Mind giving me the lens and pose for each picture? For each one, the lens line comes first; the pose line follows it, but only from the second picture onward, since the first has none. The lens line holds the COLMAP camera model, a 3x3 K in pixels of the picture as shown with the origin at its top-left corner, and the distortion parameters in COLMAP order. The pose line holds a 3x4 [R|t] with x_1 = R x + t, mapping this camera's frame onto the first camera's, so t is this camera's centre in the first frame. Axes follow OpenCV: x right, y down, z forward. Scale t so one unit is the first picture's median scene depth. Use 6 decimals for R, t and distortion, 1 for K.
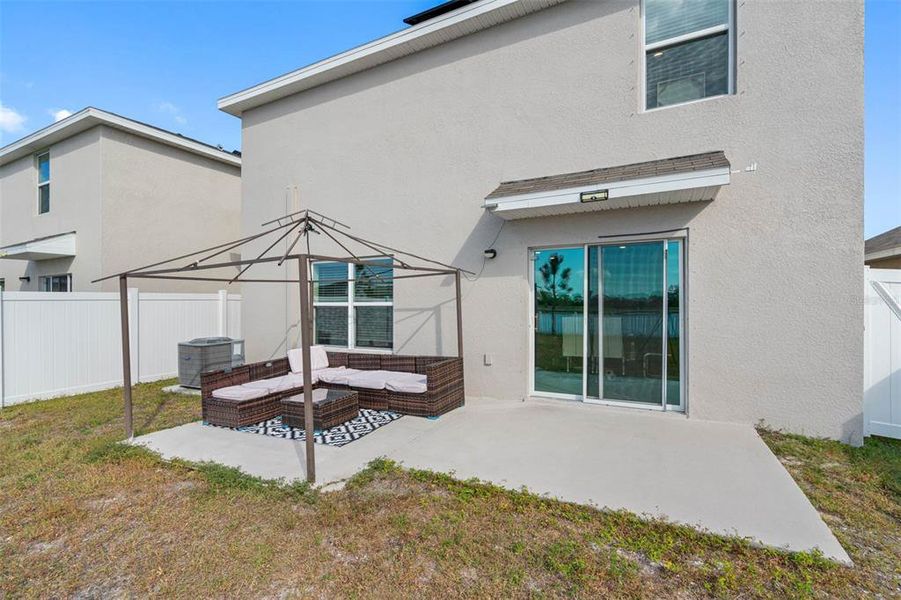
lens RADIAL K [[408.7, 0, 447.4], [0, 408.7, 305.4], [0, 0, 1]] dist [-0.003668, -0.000022]
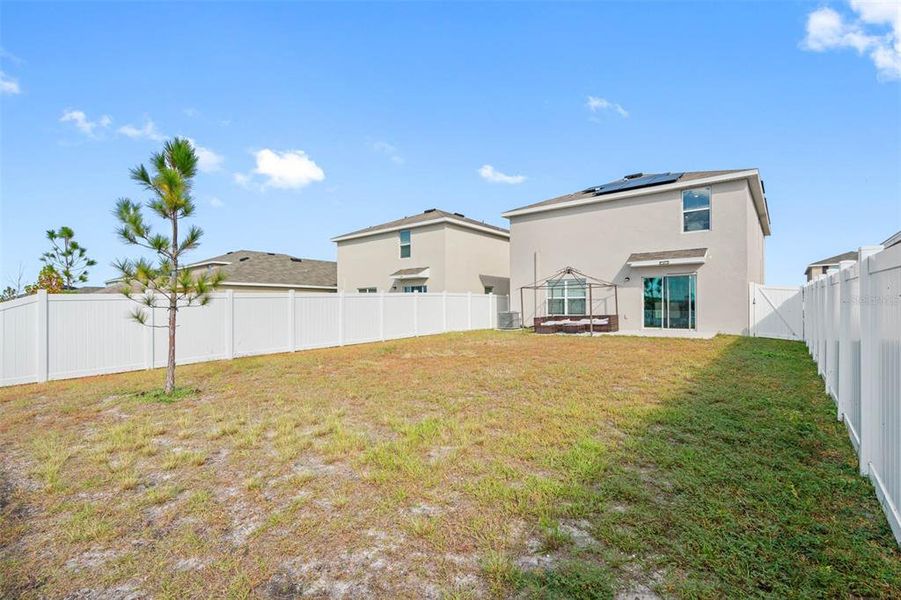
lens RADIAL K [[411.9, 0, 450.5], [0, 411.9, 300.0], [0, 0, 1]] dist [-0.002309, 0.000061]
pose [[0.979624, 0.002397, -0.200825, -0.536187], [-0.007312, 0.999692, -0.023736, 0.098626], [0.200706, 0.024721, 0.979340, -2.103954]]
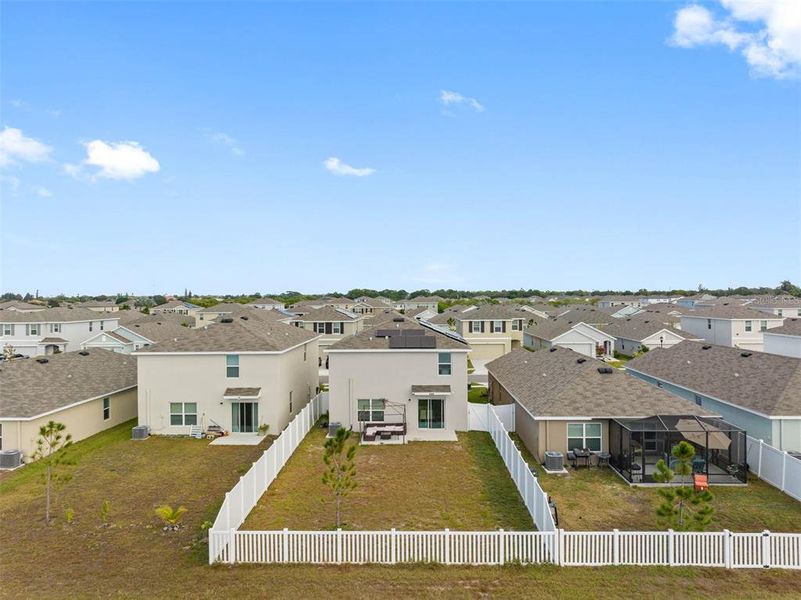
lens RADIAL K [[568.5, 0, 400.1], [0, 568.5, 293.3], [0, 0, 1]] dist [-0.005591, -0.006007]
pose [[0.900870, 0.002669, 0.434080, -2.954406], [0.005278, 0.999840, -0.017101, -1.293612], [-0.434057, 0.017697, 0.900712, -5.086021]]
